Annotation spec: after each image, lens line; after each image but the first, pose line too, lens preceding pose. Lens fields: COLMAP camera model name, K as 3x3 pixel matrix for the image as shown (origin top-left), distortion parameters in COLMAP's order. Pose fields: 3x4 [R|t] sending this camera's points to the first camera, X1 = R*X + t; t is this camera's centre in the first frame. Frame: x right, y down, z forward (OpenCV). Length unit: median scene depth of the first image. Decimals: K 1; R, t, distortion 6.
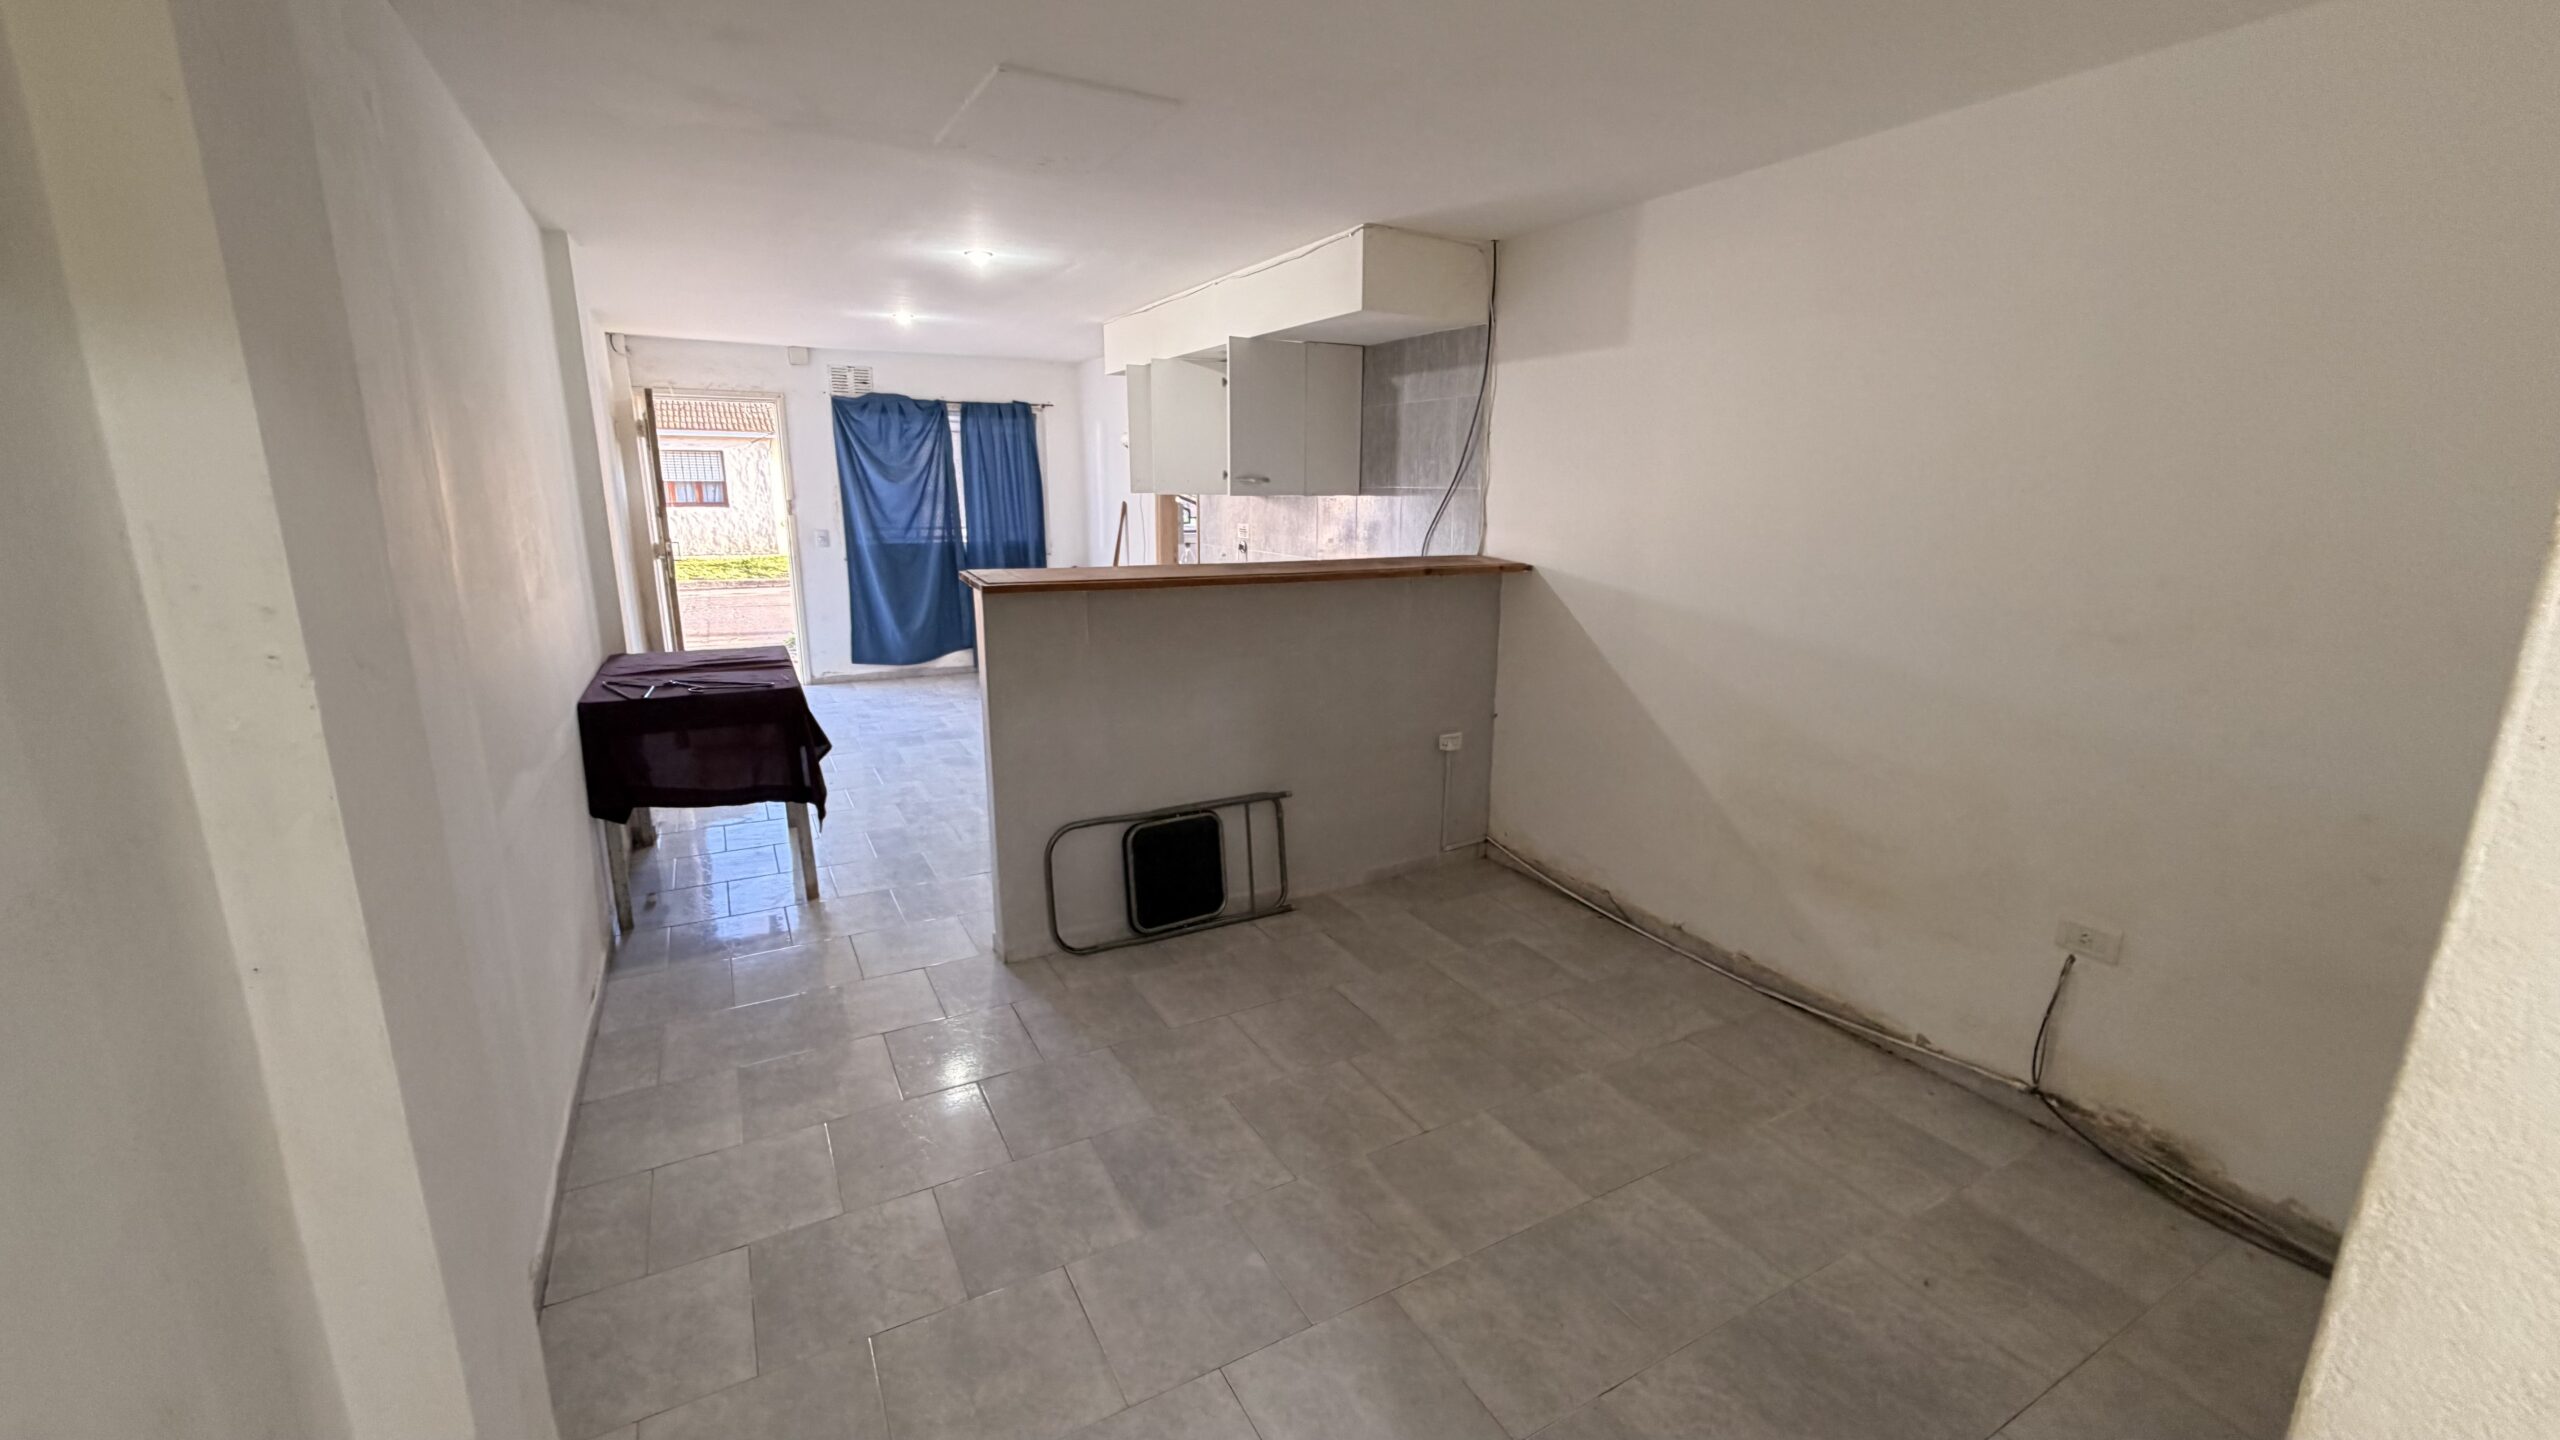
lens RADIAL K [[1016.5, 0, 1280.0], [0, 1016.5, 720.0], [0, 0, 1]] dist [-0.000999, 0.000192]
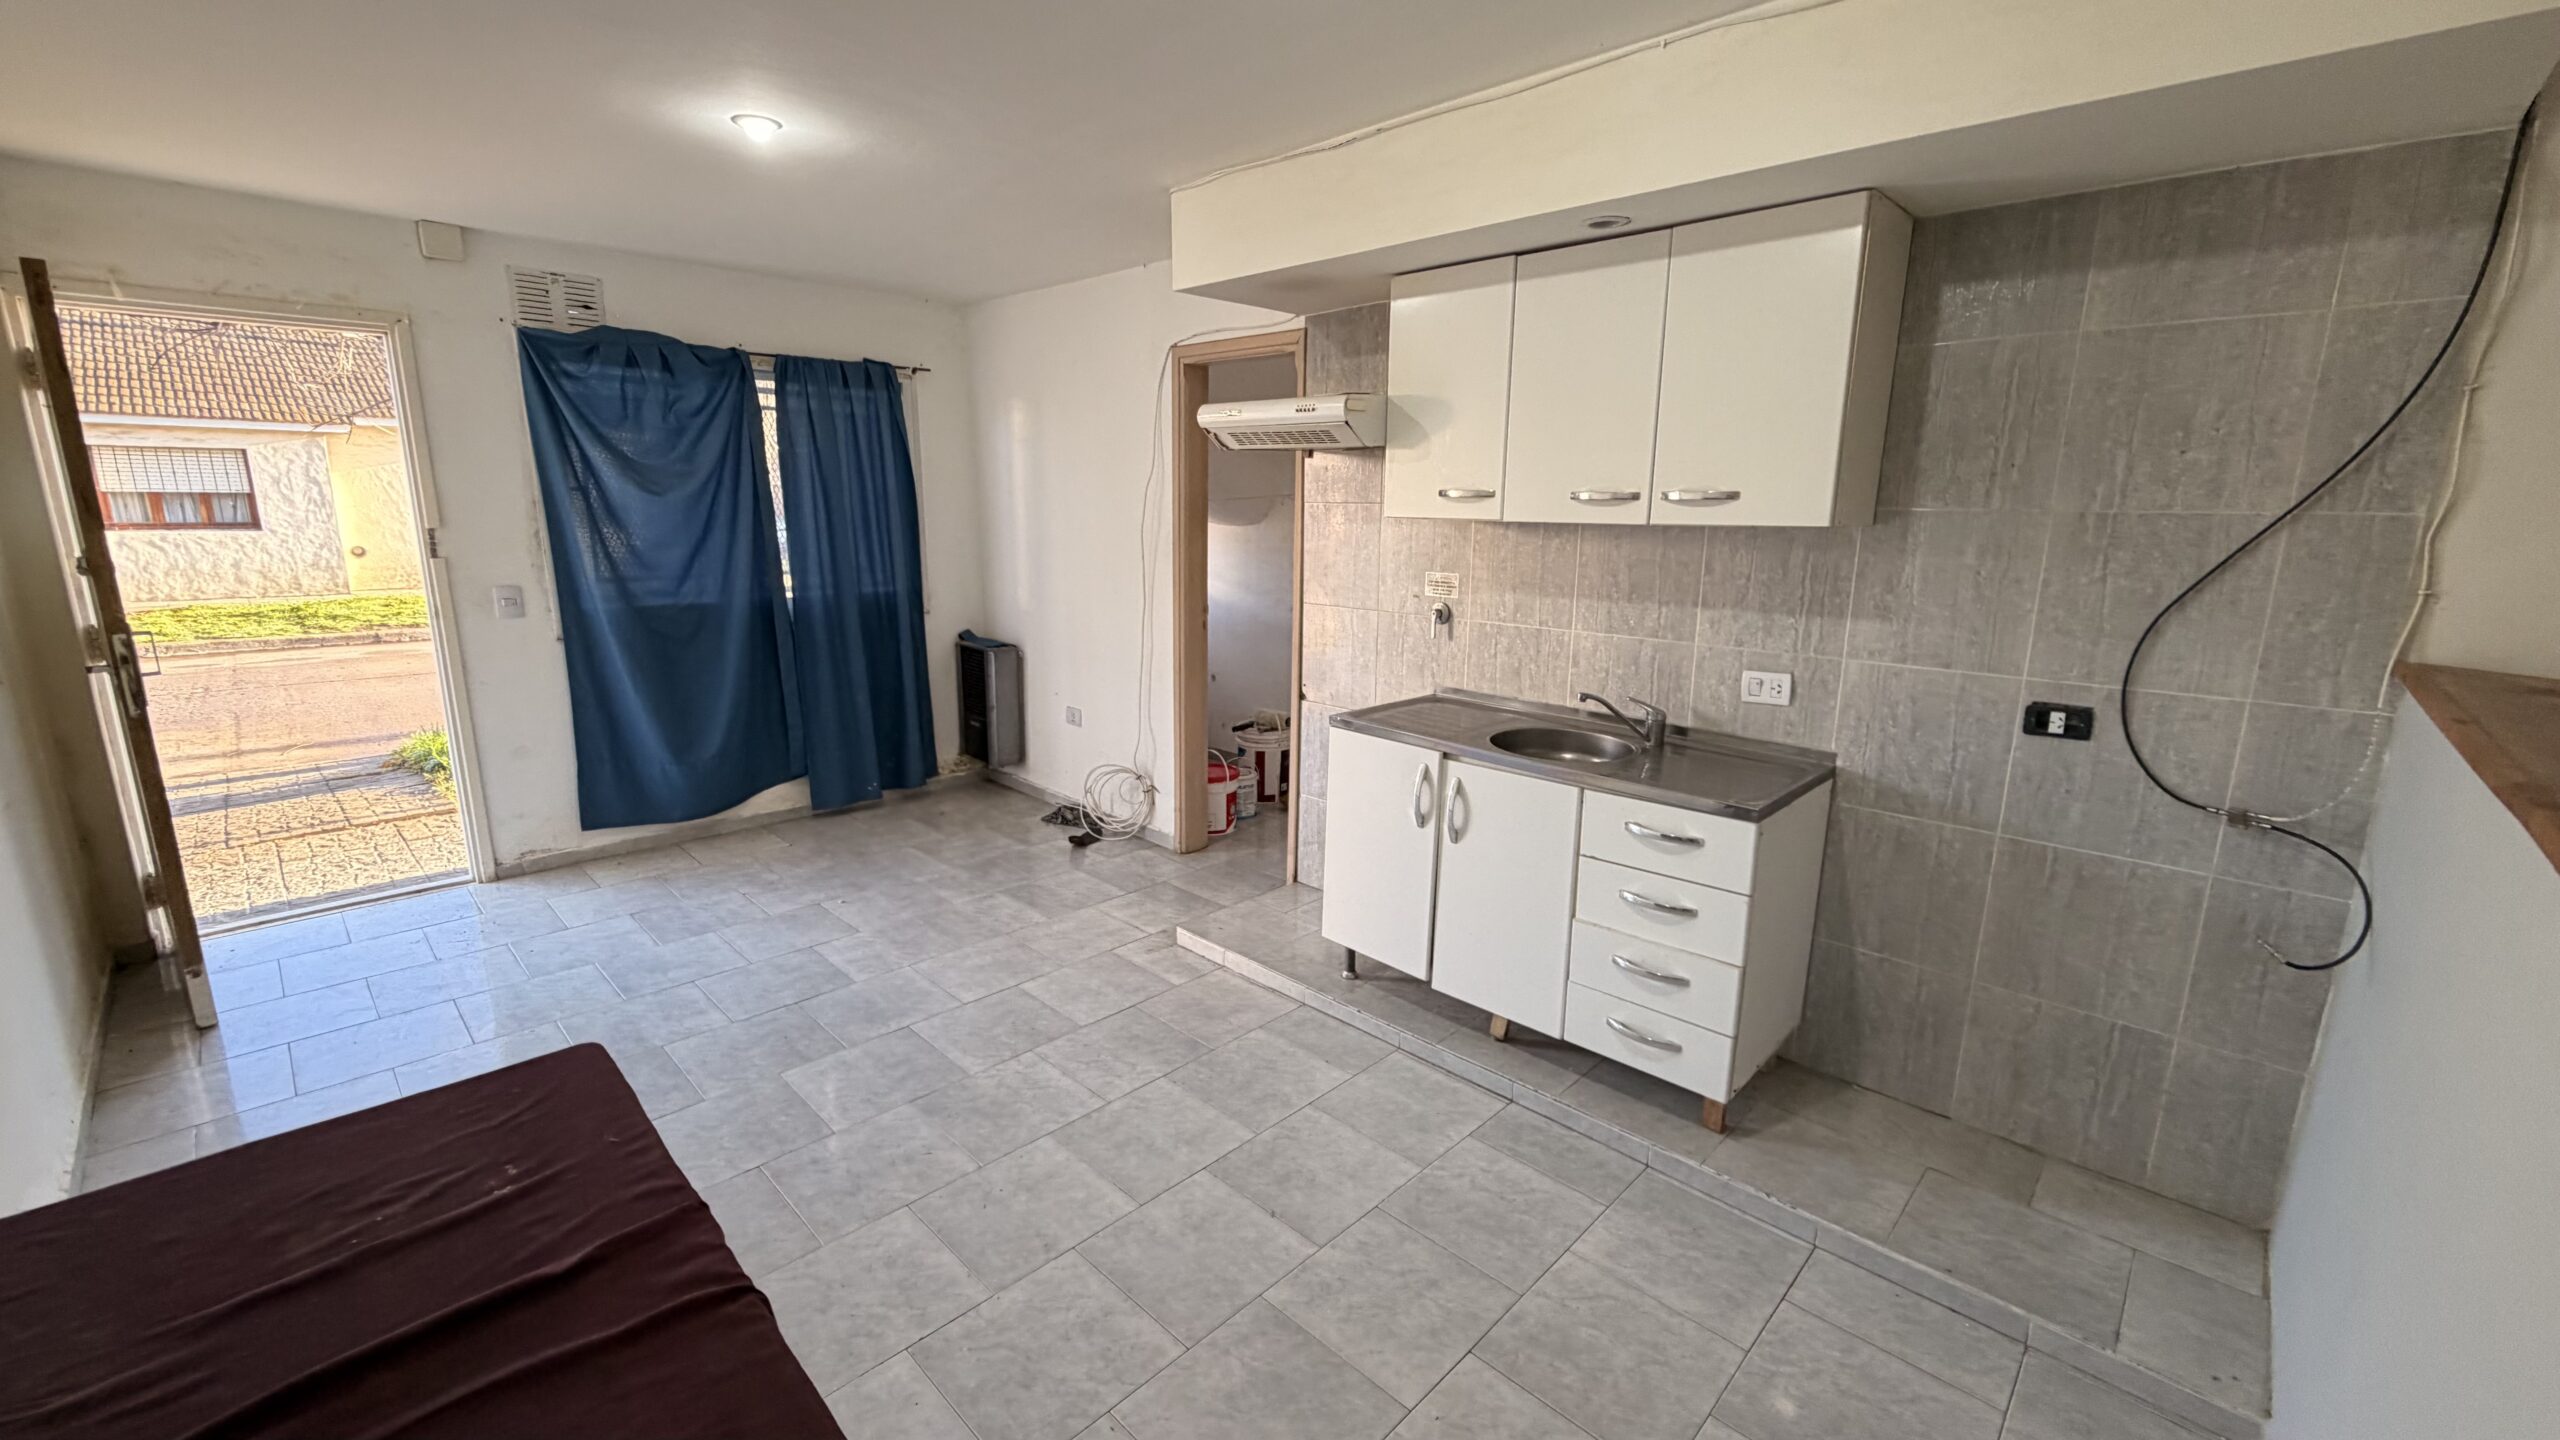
lens RADIAL K [[1016.5, 0, 1280.0], [0, 1016.5, 720.0], [0, 0, 1]] dist [-0.000999, 0.000192]
pose [[0.957137, -0.058478, 0.283669, -0.215830], [0.062511, 0.998031, -0.005180, -0.087746], [-0.282808, 0.022691, 0.958908, 0.377510]]
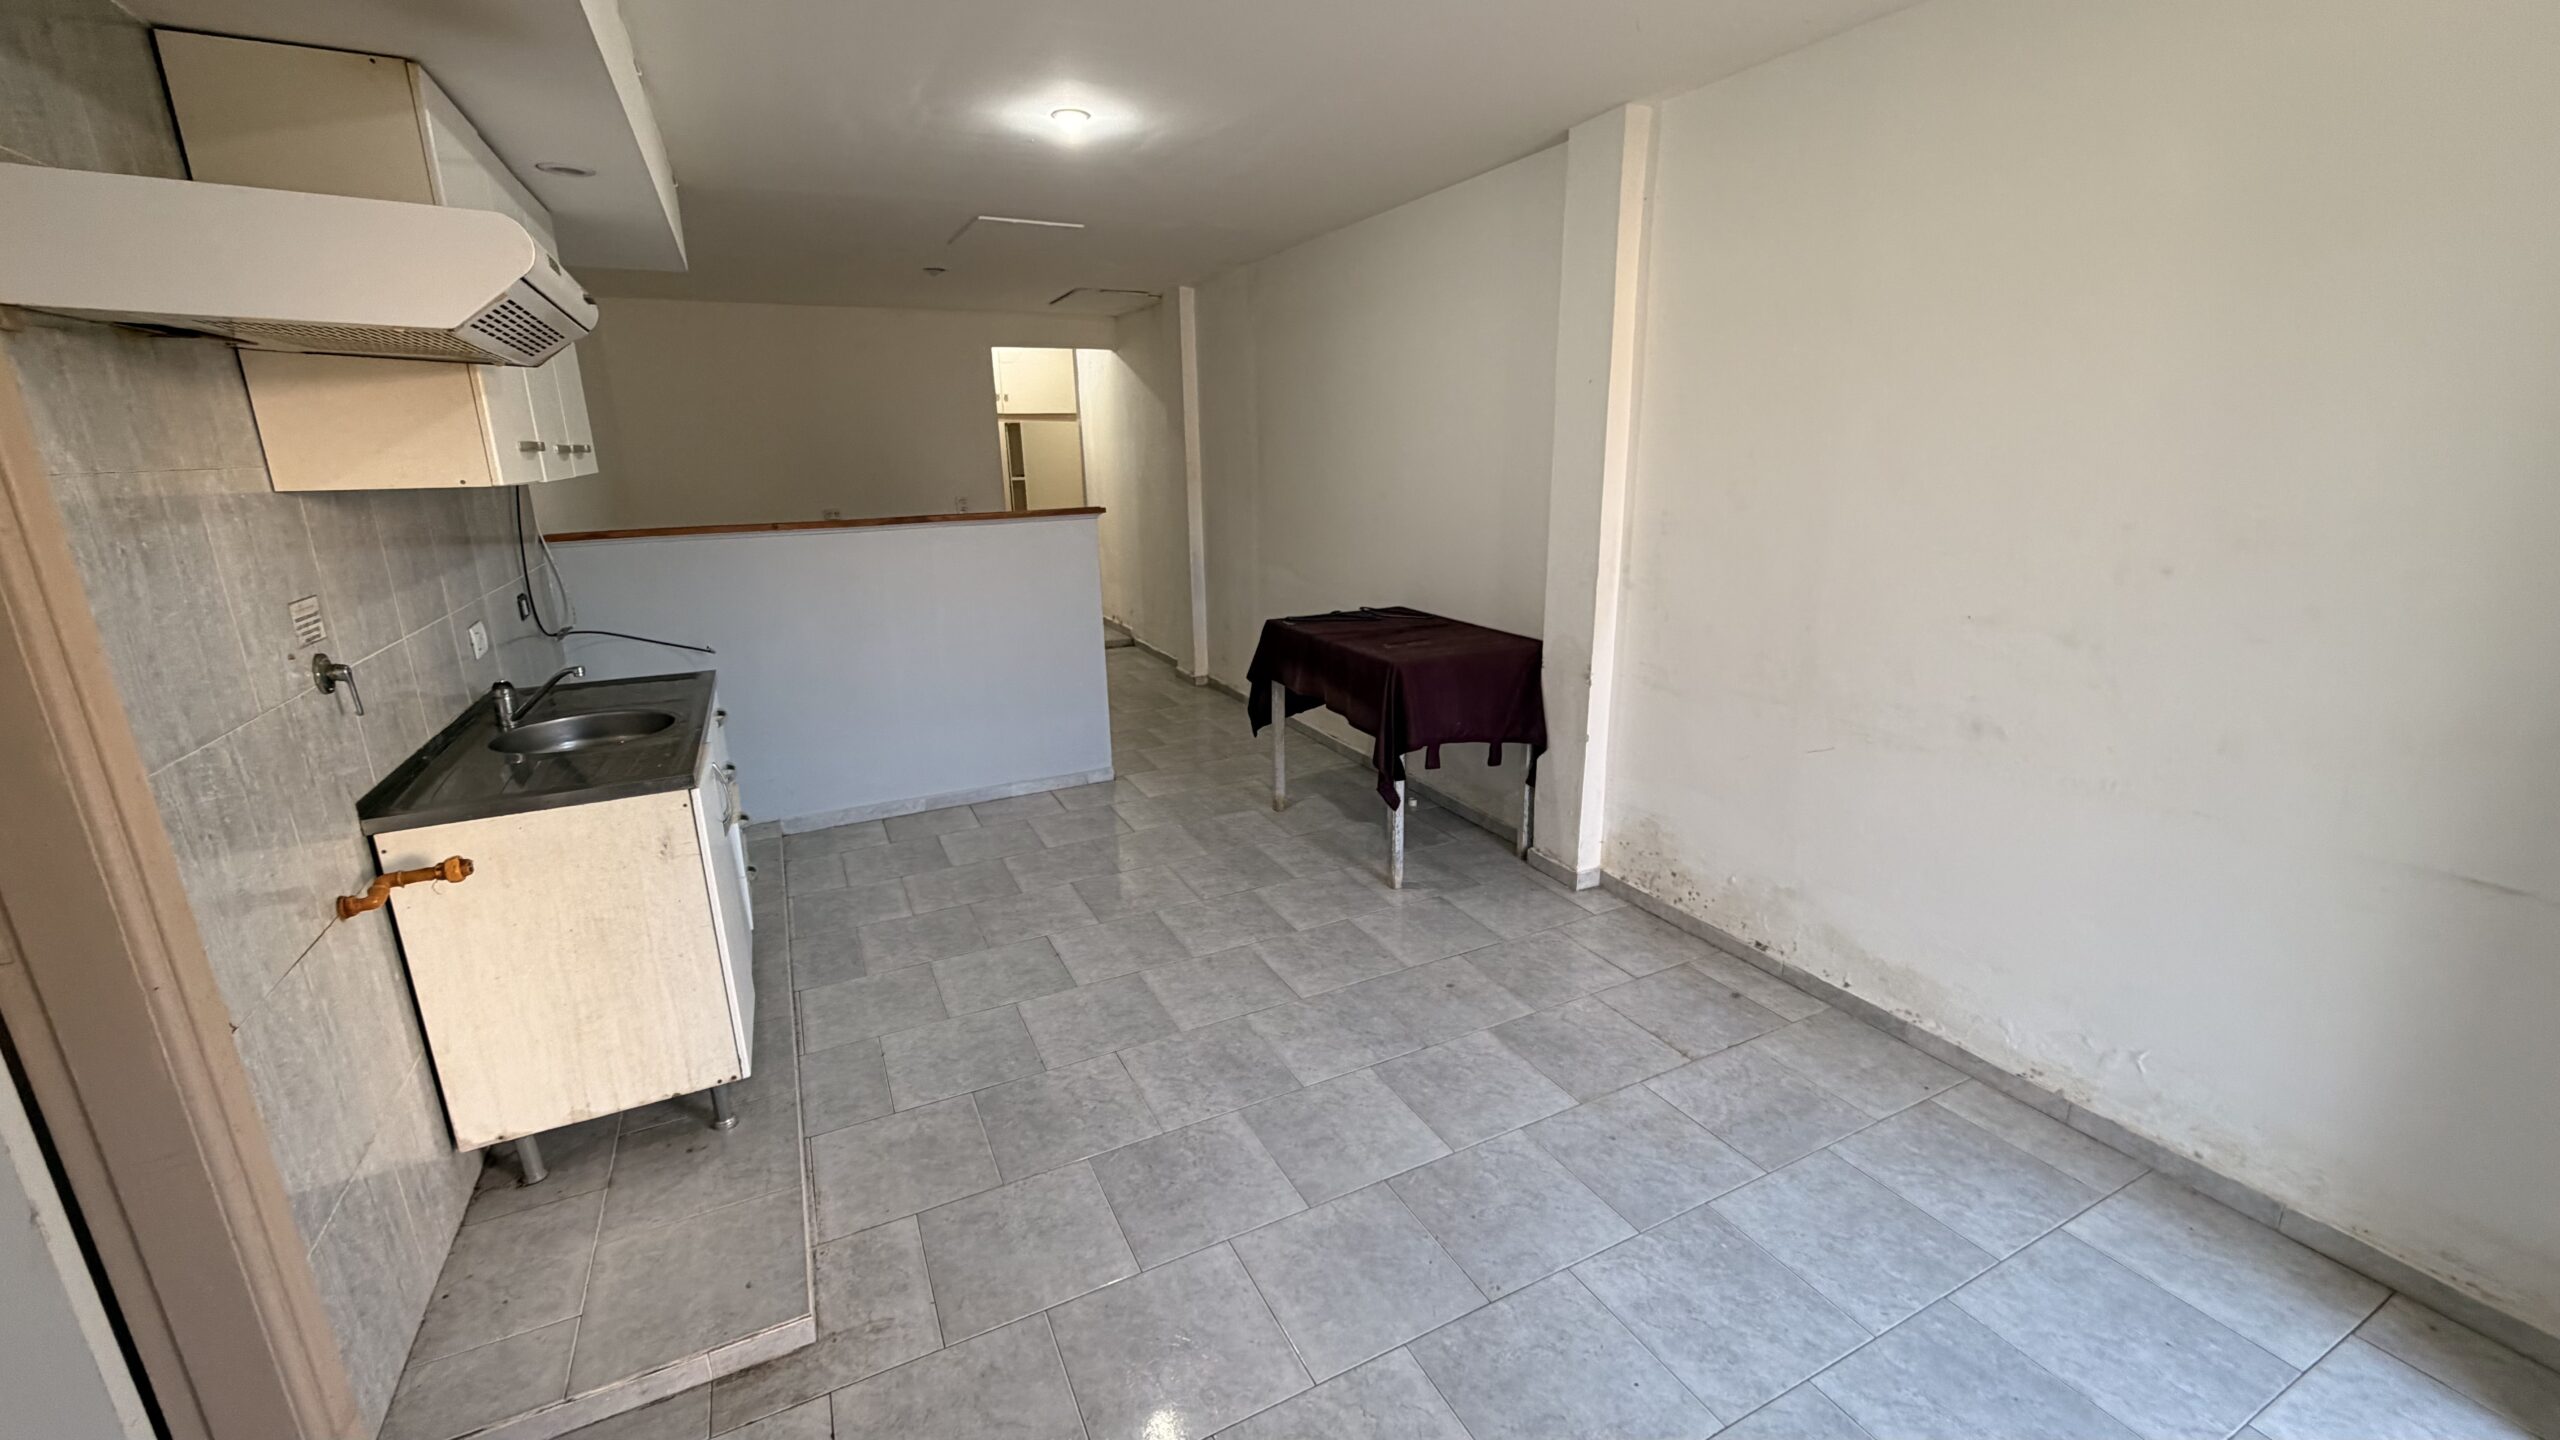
lens RADIAL K [[1016.5, 0, 1280.0], [0, 1016.5, 720.0], [0, 0, 1]] dist [-0.000999, 0.000192]
pose [[-0.998983, -0.001725, 0.045056, -0.250925], [0.020081, 0.877681, 0.478825, -0.221692], [-0.040371, 0.479243, -0.876753, 0.944681]]
